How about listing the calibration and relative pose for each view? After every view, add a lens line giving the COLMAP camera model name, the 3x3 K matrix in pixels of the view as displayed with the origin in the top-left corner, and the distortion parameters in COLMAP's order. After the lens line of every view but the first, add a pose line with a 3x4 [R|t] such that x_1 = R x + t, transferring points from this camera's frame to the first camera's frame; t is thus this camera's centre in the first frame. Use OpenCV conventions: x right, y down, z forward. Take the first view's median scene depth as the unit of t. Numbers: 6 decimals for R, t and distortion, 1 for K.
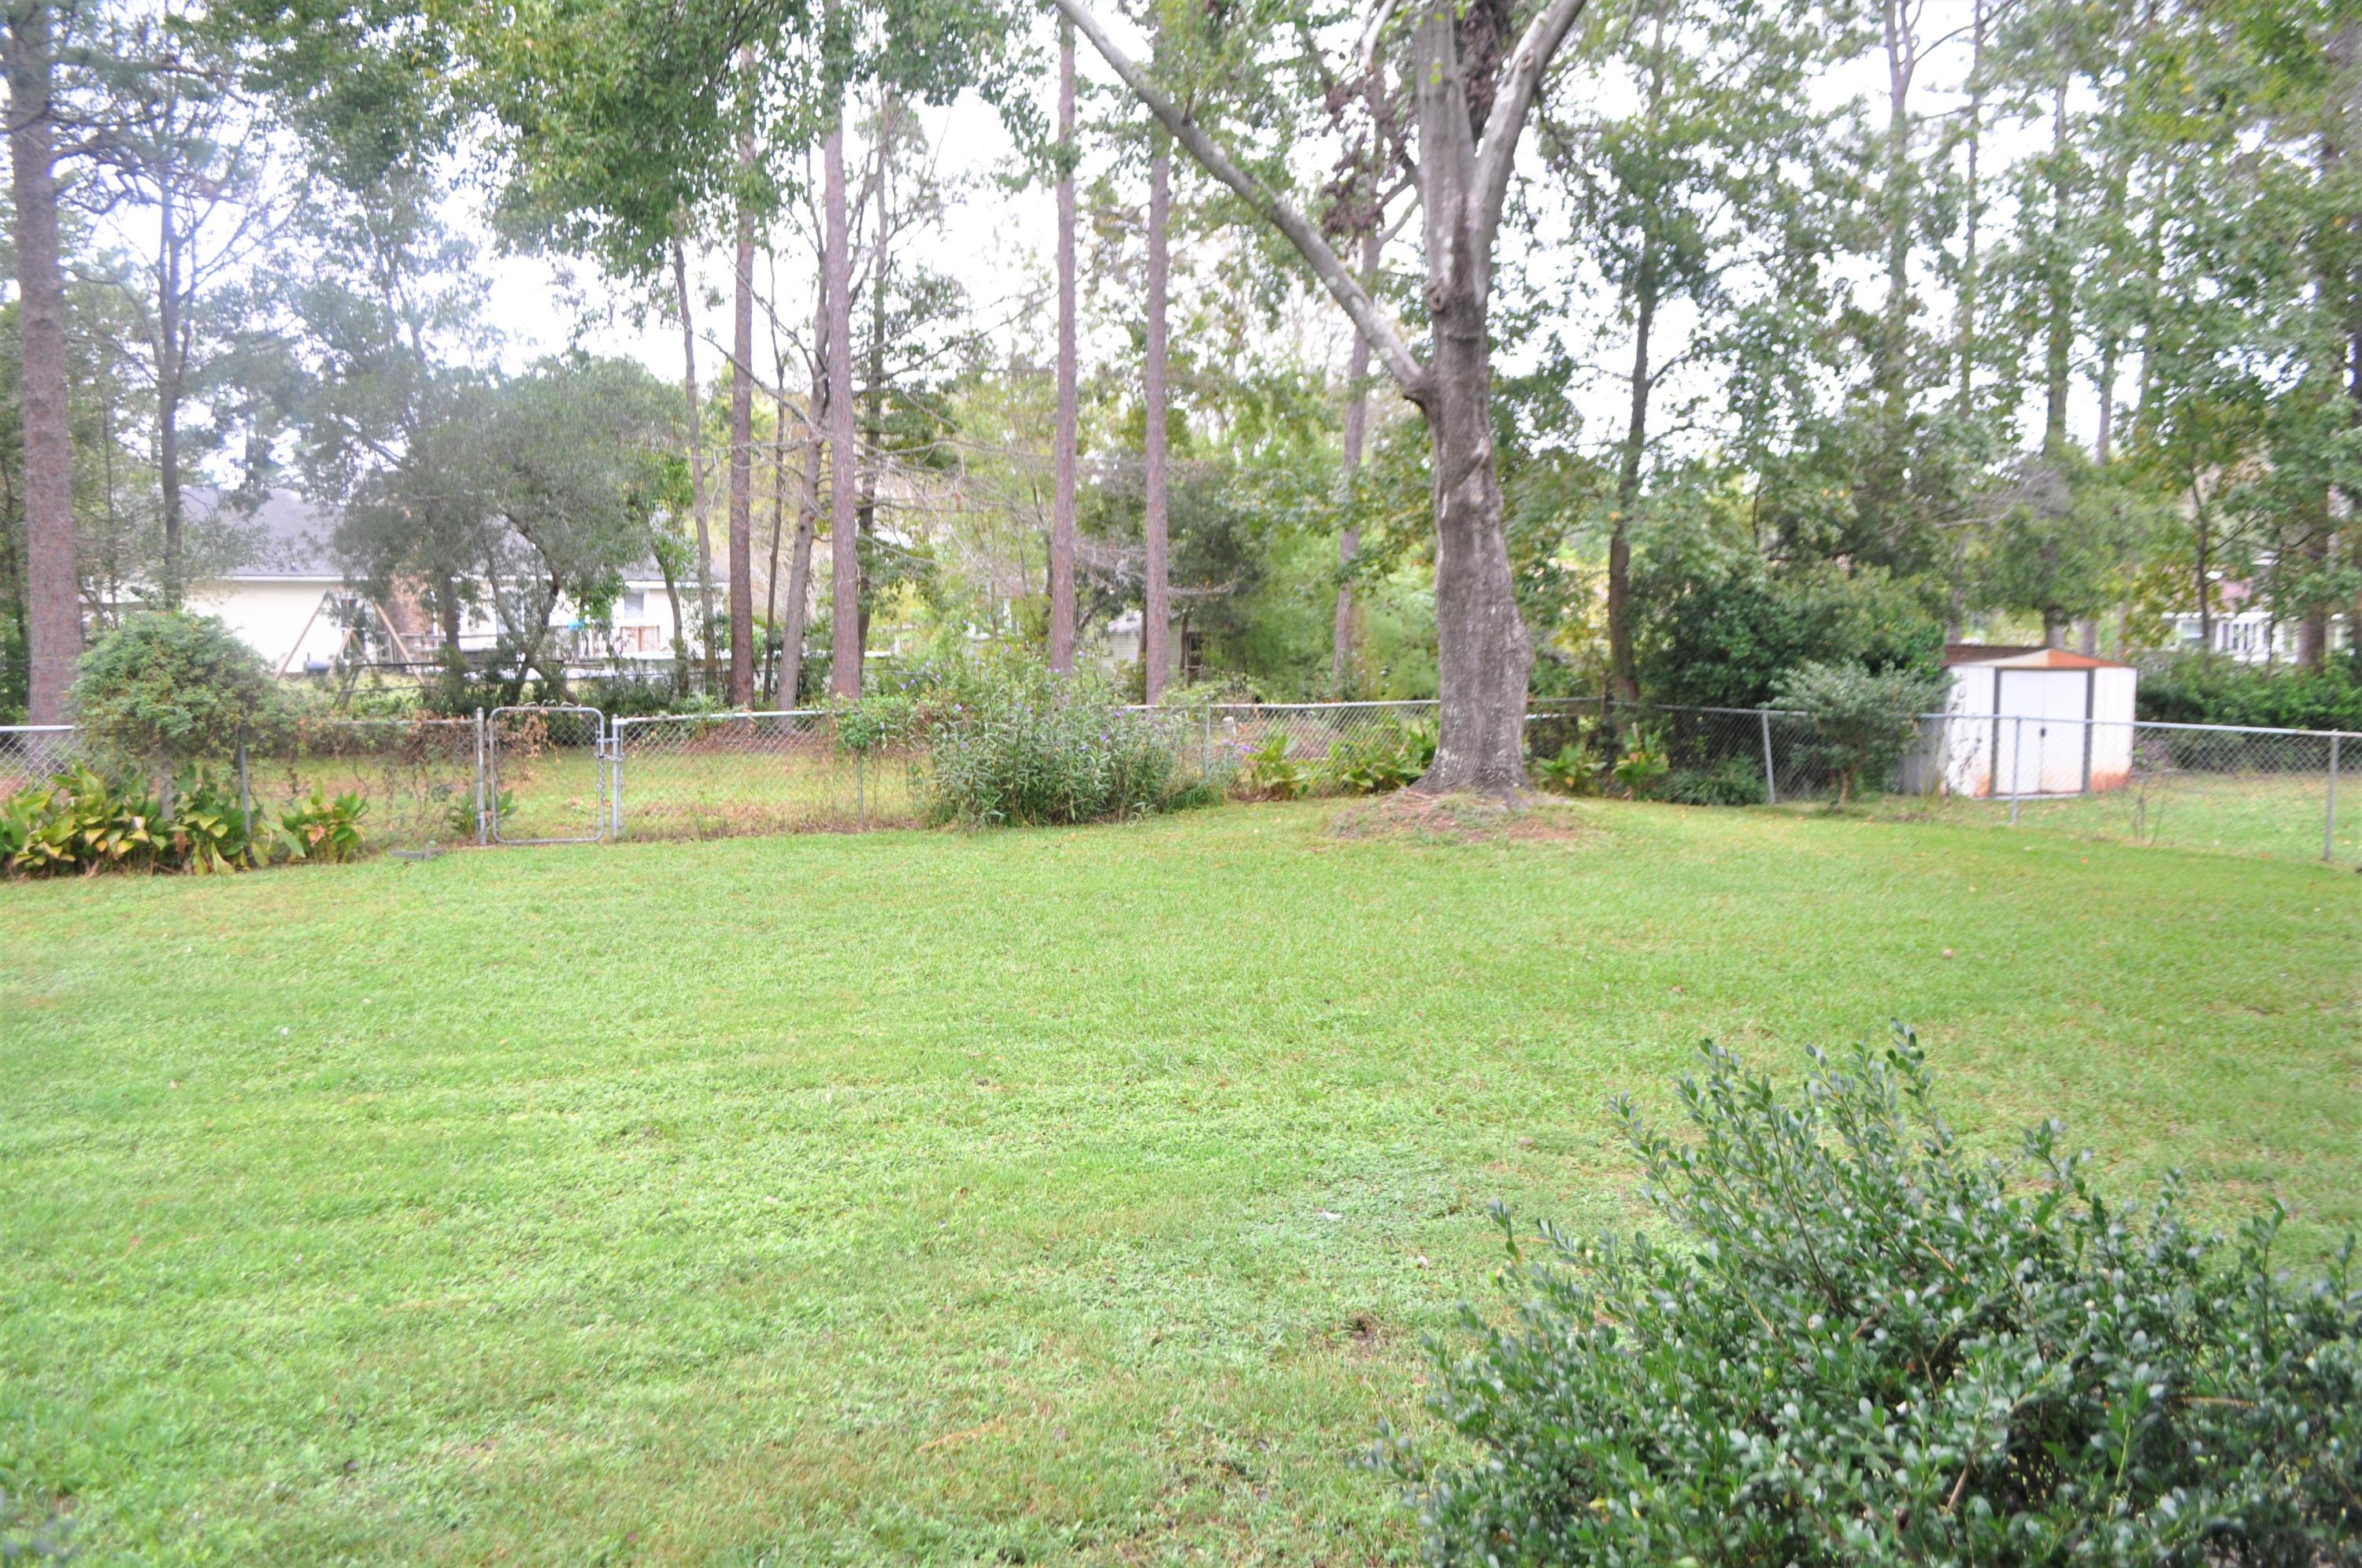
lens RADIAL K [[1871.3, 0, 1188.1], [0, 1871.3, 776.4], [0, 0, 1]] dist [-0.082404, -0.003542]
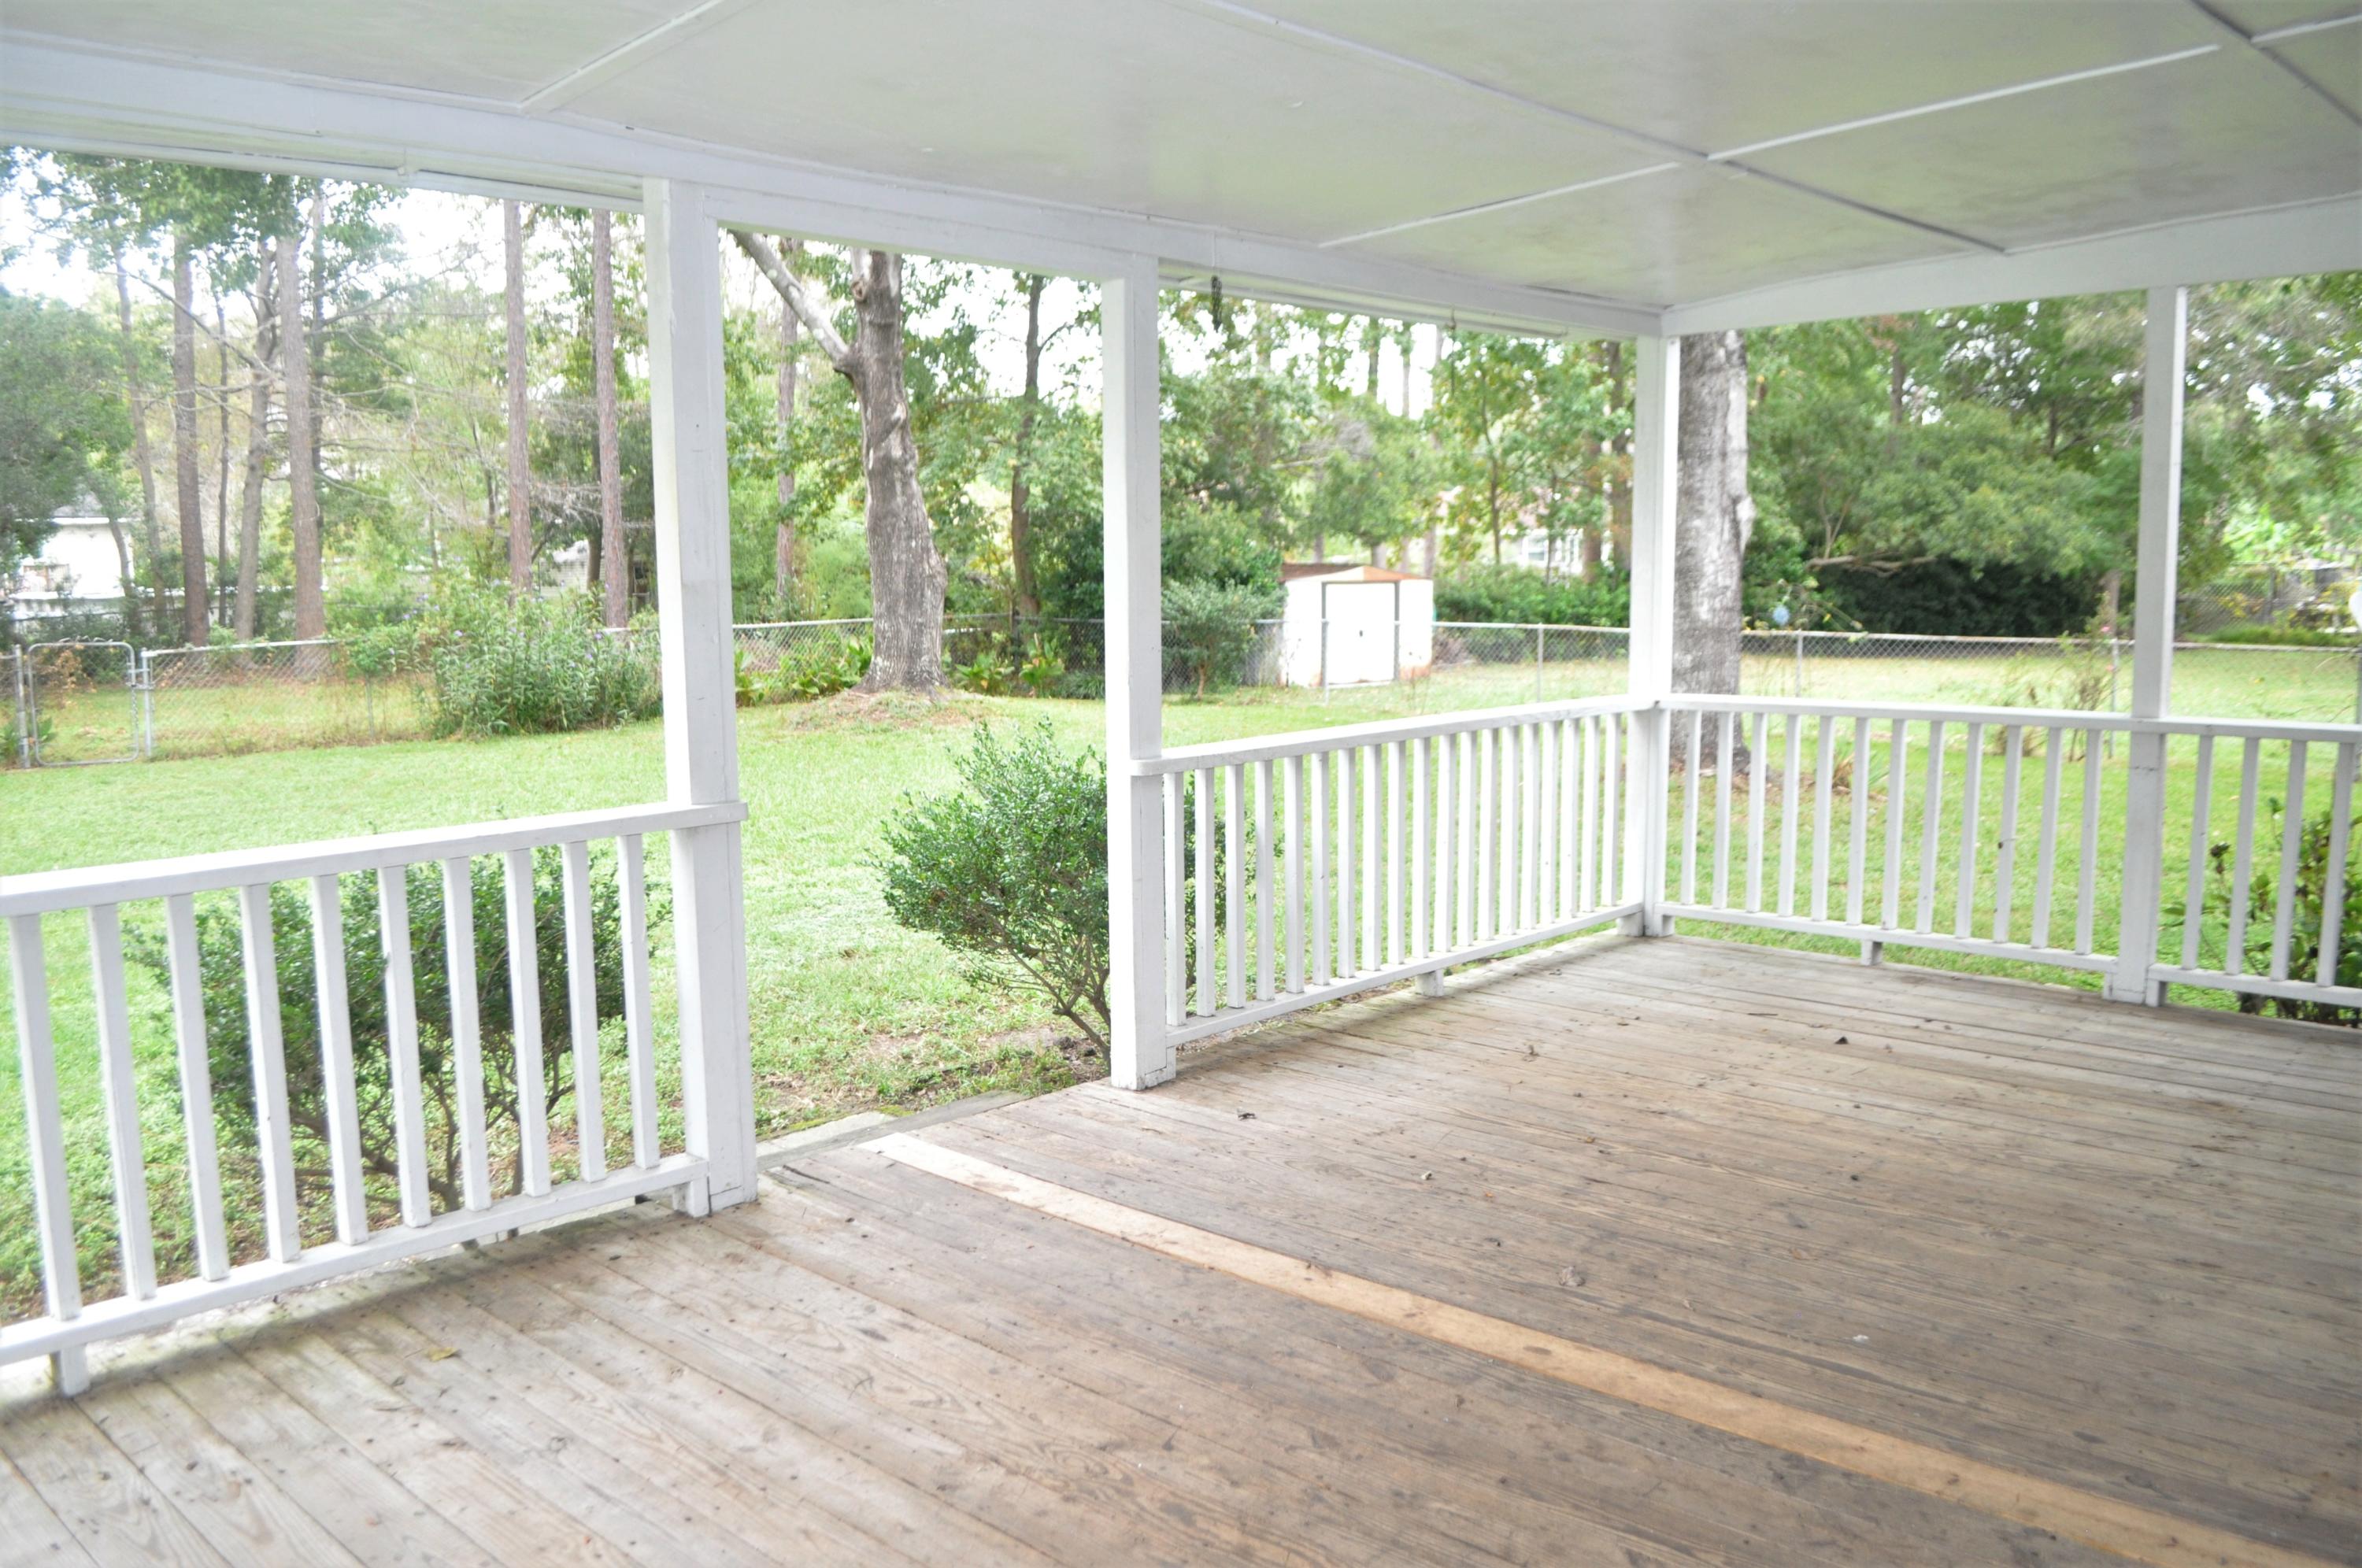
lens RADIAL K [[1805.4, 0, 1178.5], [0, 1805.4, 777.0], [0, 0, 1]] dist [-0.067944, 0.016807]
pose [[0.954579, -0.046716, 0.294275, -0.020090], [0.033232, 0.998163, 0.050658, 0.007822], [-0.296100, -0.038577, 0.954377, -0.144437]]
